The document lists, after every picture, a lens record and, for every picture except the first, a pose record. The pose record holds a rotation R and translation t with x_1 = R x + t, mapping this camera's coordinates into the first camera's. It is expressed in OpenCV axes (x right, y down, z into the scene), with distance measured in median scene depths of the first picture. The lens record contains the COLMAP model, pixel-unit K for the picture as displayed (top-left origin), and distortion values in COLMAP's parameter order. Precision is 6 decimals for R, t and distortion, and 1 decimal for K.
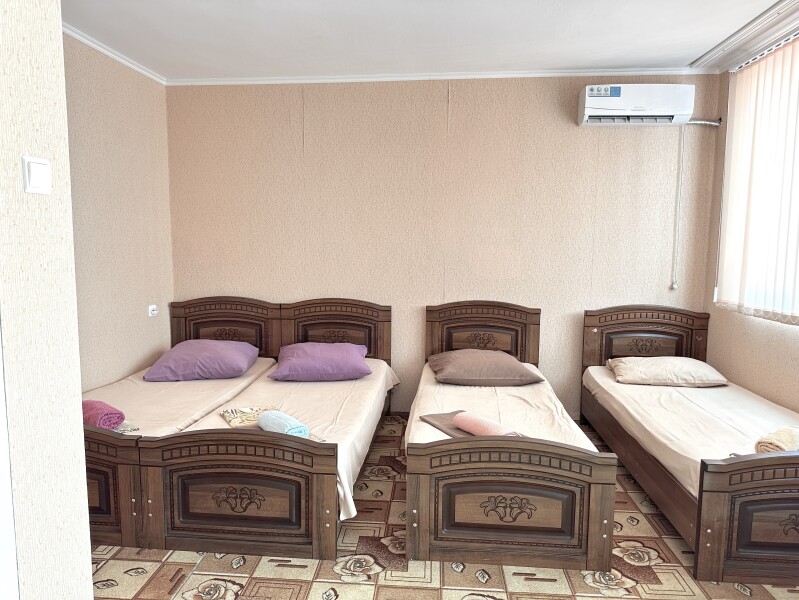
lens RADIAL K [[565.9, 0, 401.6], [0, 565.9, 302.2], [0, 0, 1]] dist [0.049555, -0.030629]
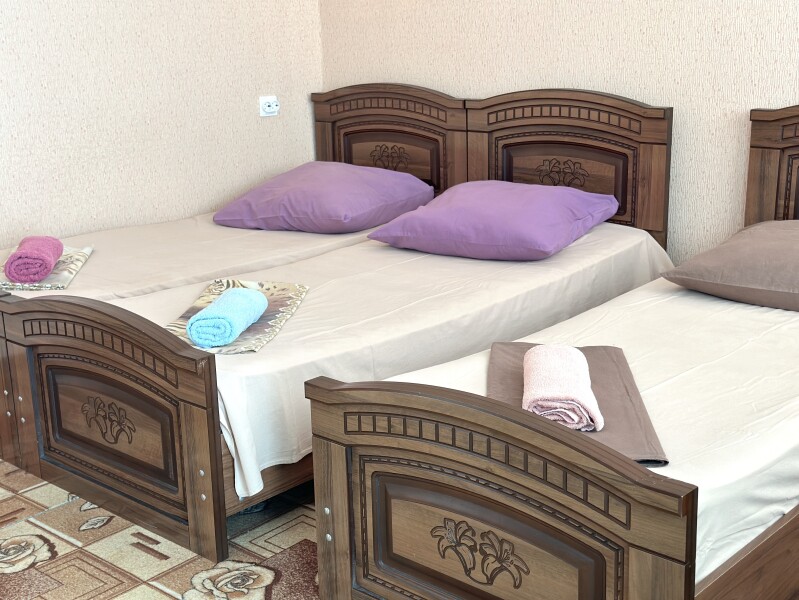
lens RADIAL K [[1134.2, 0, 401.9], [0, 1134.2, 306.7], [0, 0, 1]] dist [0.202866, 0.000000]
pose [[0.791144, 0.130597, -0.597524, 0.638693], [-0.031393, 0.984321, 0.173572, 0.016537], [0.610823, -0.118562, 0.782840, 0.276533]]
